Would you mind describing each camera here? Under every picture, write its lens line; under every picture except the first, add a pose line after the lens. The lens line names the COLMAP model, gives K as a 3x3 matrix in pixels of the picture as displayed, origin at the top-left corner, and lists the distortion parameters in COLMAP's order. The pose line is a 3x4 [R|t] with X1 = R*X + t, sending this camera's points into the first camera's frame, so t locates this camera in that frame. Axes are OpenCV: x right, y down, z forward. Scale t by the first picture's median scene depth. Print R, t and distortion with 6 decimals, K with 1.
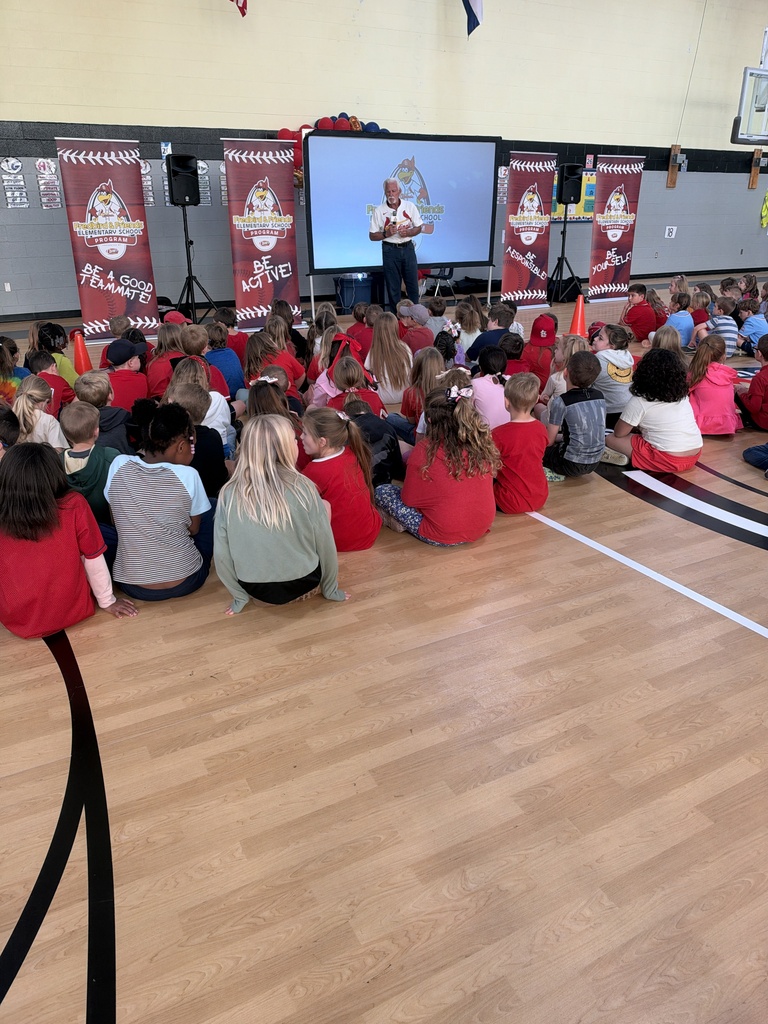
lens RADIAL K [[731.3, 0, 399.9], [0, 731.3, 543.1], [0, 0, 1]] dist [0.004846, -0.064081]
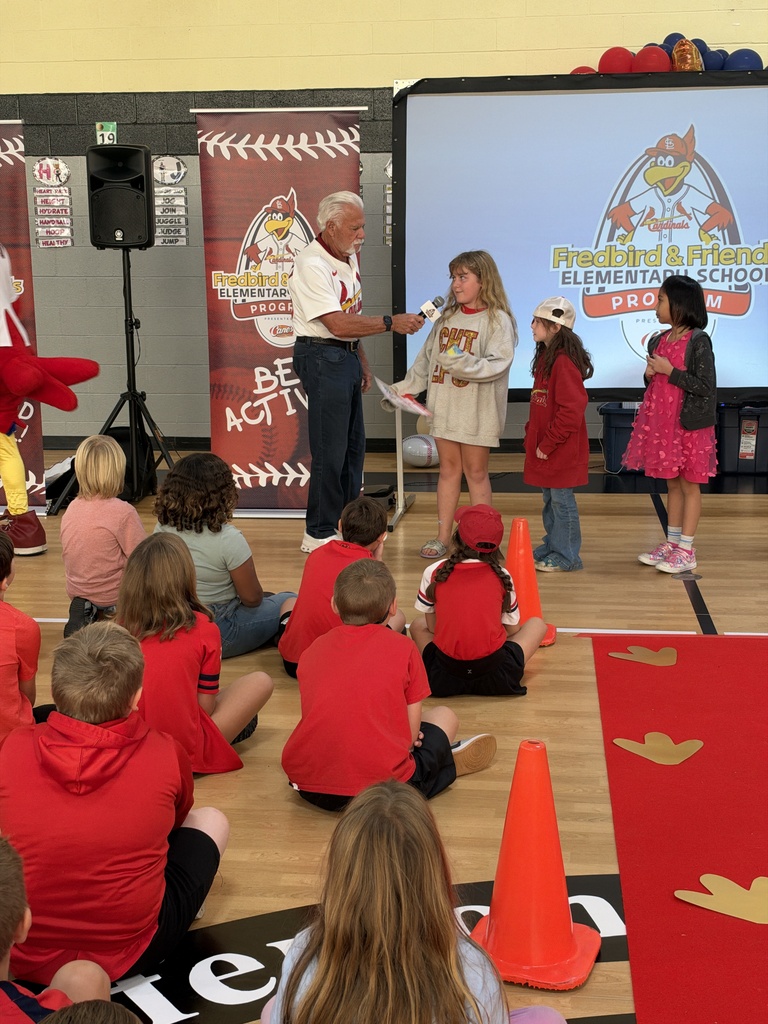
lens RADIAL K [[1448.1, 0, 383.0], [0, 1448.1, 550.4], [0, 0, 1]] dist [0.061747, 0.000000]
pose [[0.802585, 0.119255, -0.584496, 0.382919], [-0.241562, 0.960857, -0.135651, -0.175813], [0.545440, 0.250064, 0.799977, 0.359967]]
